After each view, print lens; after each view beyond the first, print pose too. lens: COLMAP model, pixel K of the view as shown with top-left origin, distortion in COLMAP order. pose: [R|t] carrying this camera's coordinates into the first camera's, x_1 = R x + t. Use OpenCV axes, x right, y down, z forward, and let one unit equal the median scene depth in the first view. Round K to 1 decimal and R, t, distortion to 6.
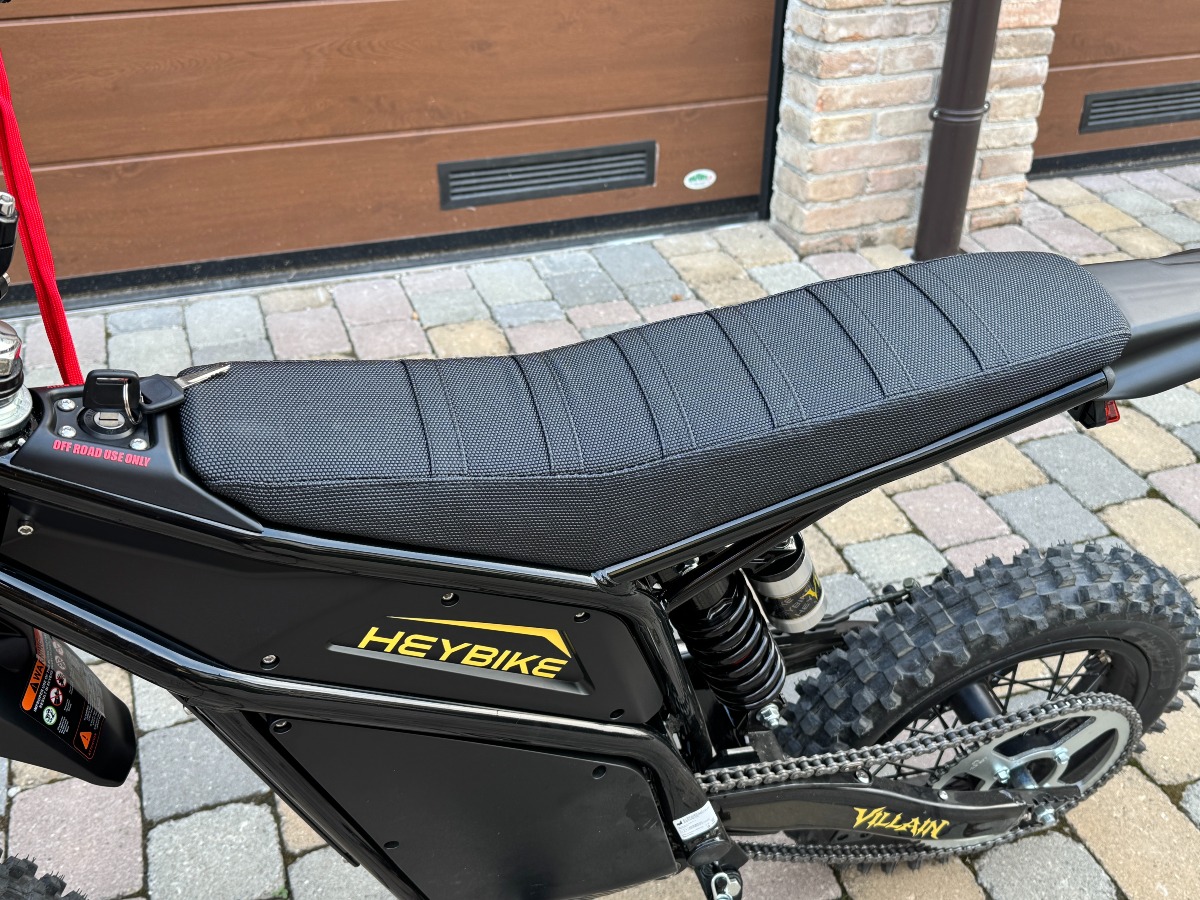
lens RADIAL K [[1181.5, 0, 601.7], [0, 1181.5, 461.6], [0, 0, 1]] dist [0.216770, -0.524413]
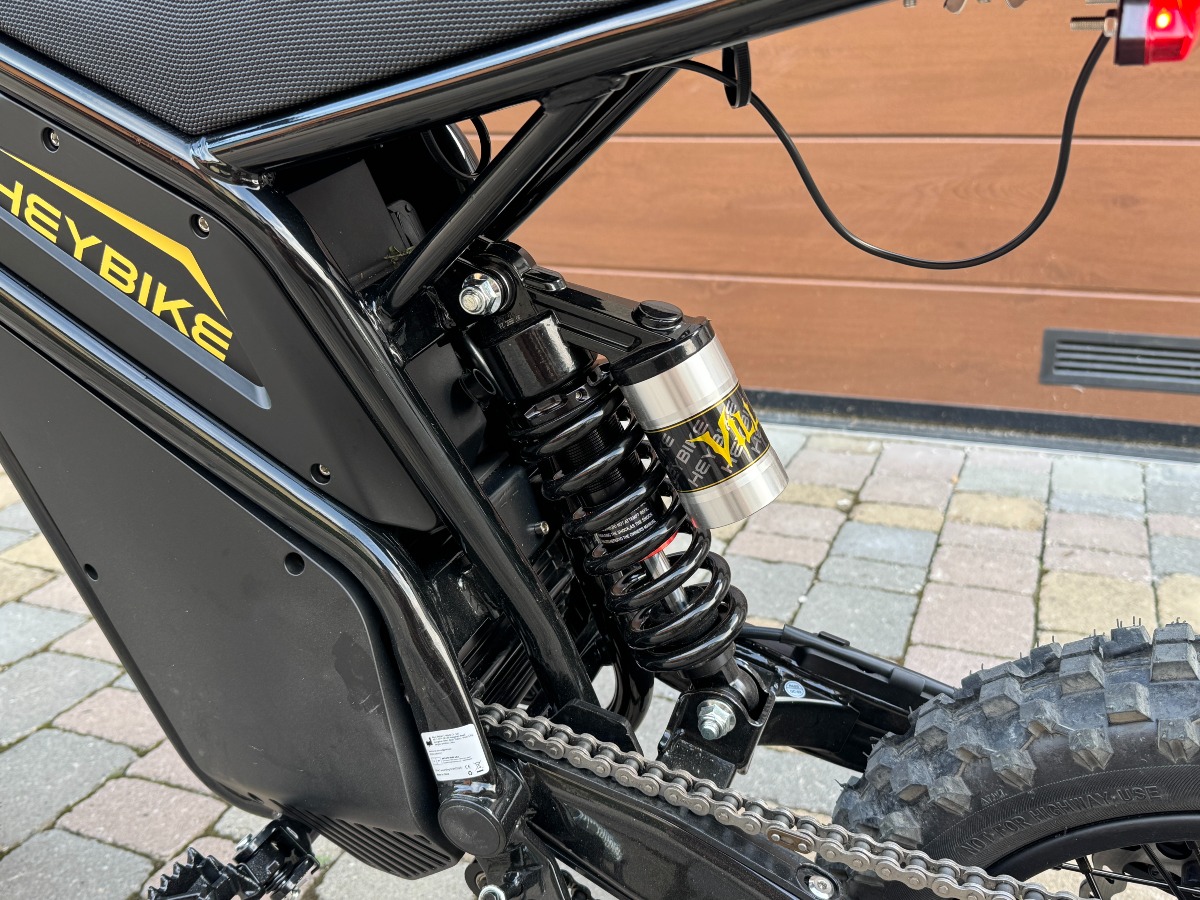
lens RADIAL K [[1195.2, 0, 592.1], [0, 1195.2, 455.9], [0, 0, 1]] dist [0.171205, -0.396024]
pose [[0.744269, 0.174247, -0.644750, 0.202255], [-0.355310, 0.920723, -0.161323, 0.092055], [0.565525, 0.349153, 0.747177, 0.203440]]
